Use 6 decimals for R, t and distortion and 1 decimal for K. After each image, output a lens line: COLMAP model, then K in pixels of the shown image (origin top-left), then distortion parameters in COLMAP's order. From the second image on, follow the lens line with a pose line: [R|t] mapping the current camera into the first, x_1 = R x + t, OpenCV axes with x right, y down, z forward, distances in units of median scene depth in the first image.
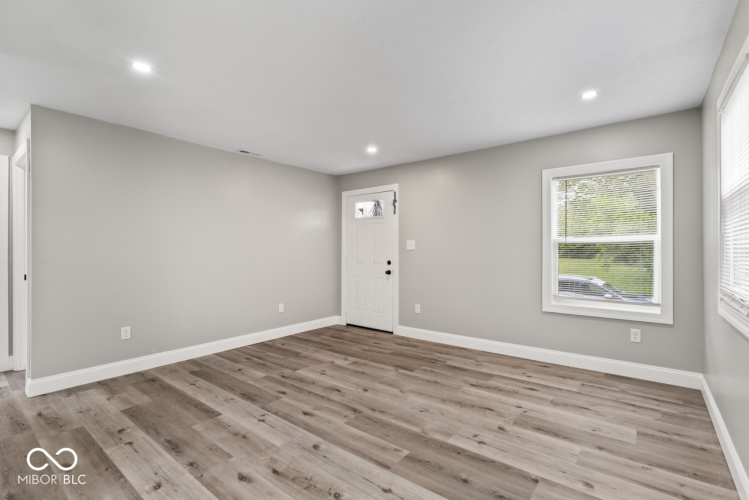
lens RADIAL K [[345.2, 0, 373.5], [0, 345.2, 250.8], [0, 0, 1]] dist [-0.002904, 0.000119]
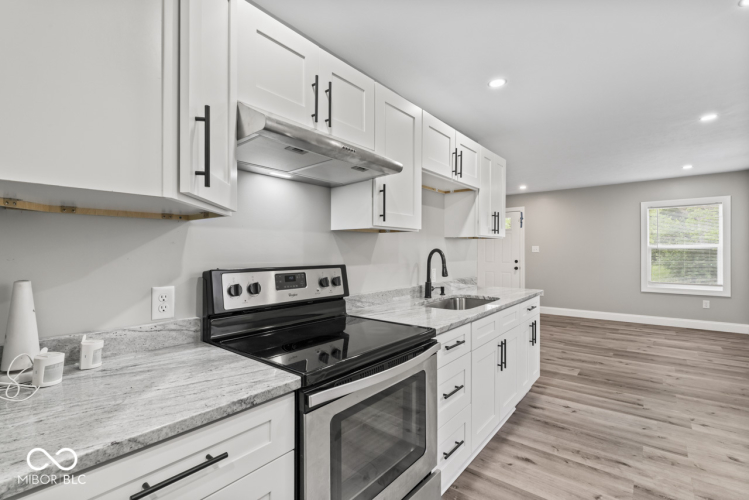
lens RADIAL K [[345.2, 0, 373.5], [0, 345.2, 250.8], [0, 0, 1]] dist [-0.002904, 0.000119]
pose [[0.999970, -0.002496, -0.007360, -0.829930], [0.002490, 0.999997, -0.000823, -0.015475], [0.007362, 0.000804, 0.999973, -0.671022]]
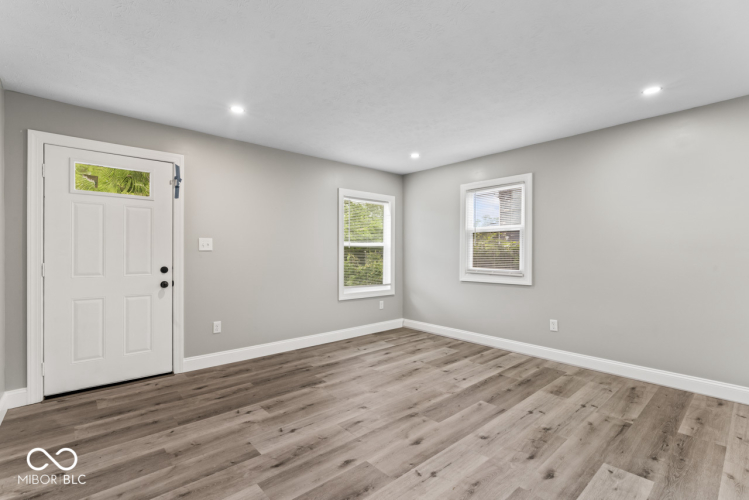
lens RADIAL K [[345.2, 0, 373.5], [0, 345.2, 250.8], [0, 0, 1]] dist [-0.002904, 0.000119]
pose [[0.171501, 0.006461, 0.985163, -0.834920], [-0.001644, 0.999979, -0.006272, 0.002927], [-0.985183, -0.000544, 0.171508, 0.759160]]
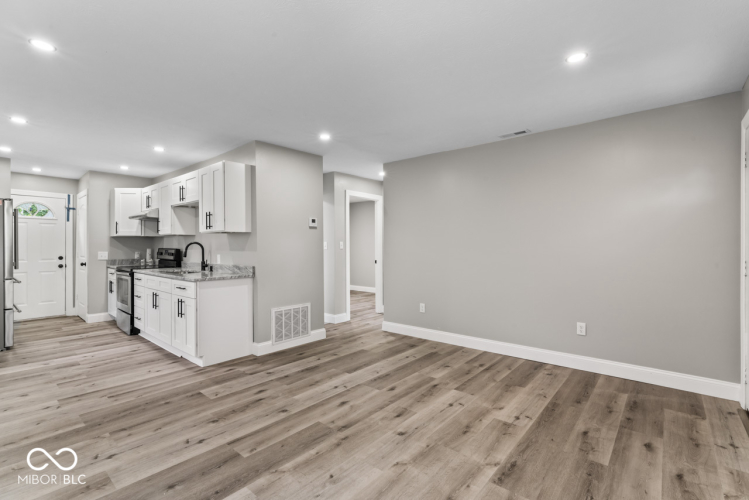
lens RADIAL K [[345.2, 0, 373.5], [0, 345.2, 250.8], [0, 0, 1]] dist [-0.002904, 0.000119]
pose [[-0.038406, 0.010765, -0.999204, 0.671003], [0.001316, 0.999942, 0.010723, -0.002277], [0.999261, -0.000903, -0.038418, 0.895564]]
